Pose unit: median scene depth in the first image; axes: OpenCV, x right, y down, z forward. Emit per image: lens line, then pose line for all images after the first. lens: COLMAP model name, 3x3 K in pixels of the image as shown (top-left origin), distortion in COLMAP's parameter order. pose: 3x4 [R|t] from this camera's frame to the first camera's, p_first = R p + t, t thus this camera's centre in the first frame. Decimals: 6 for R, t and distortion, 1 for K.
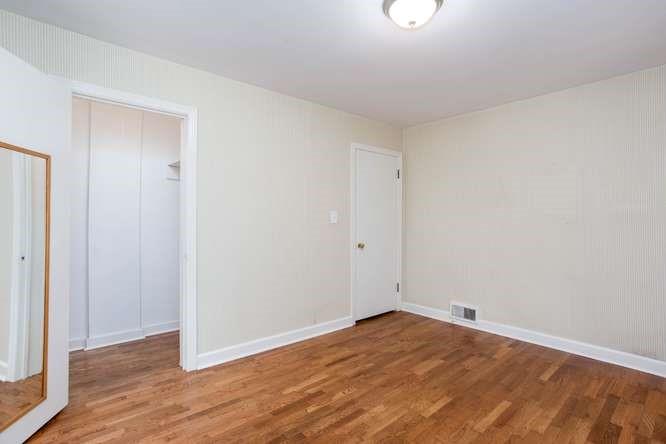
lens RADIAL K [[336.9, 0, 329.8], [0, 336.9, 221.3], [0, 0, 1]] dist [-0.004677, 0.003832]
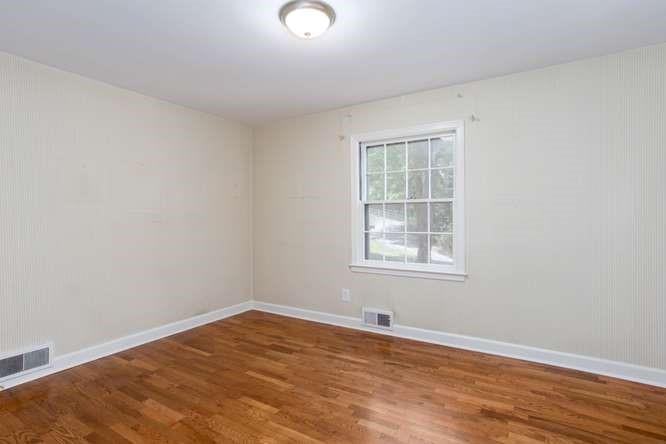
lens RADIAL K [[336.9, 0, 332.1], [0, 336.9, 221.1], [0, 0, 1]] dist [-0.004677, 0.003832]
pose [[-0.304426, -0.007520, 0.952506, -0.566228], [0.011151, 0.999872, 0.011458, 0.000474], [-0.952471, 0.014109, -0.304303, 0.898578]]
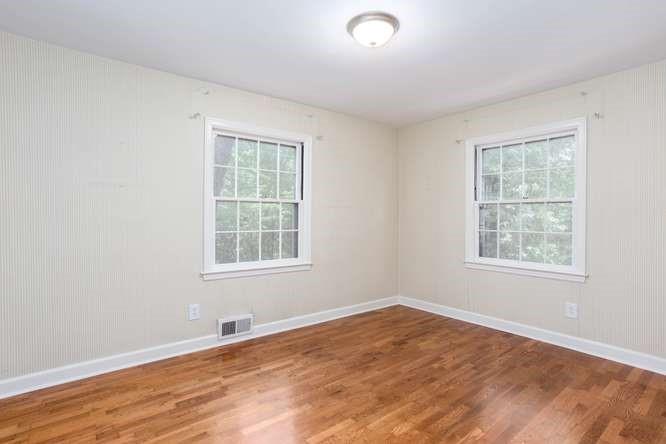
lens RADIAL K [[336.9, 0, 350.1], [0, 336.9, 216.1], [0, 0, 1]] dist [-0.004677, 0.003832]
pose [[-0.999911, -0.010032, 0.008813, 0.223868], [-0.010062, 0.999943, -0.003448, 0.005638], [-0.008778, -0.003536, -0.999955, 1.534943]]
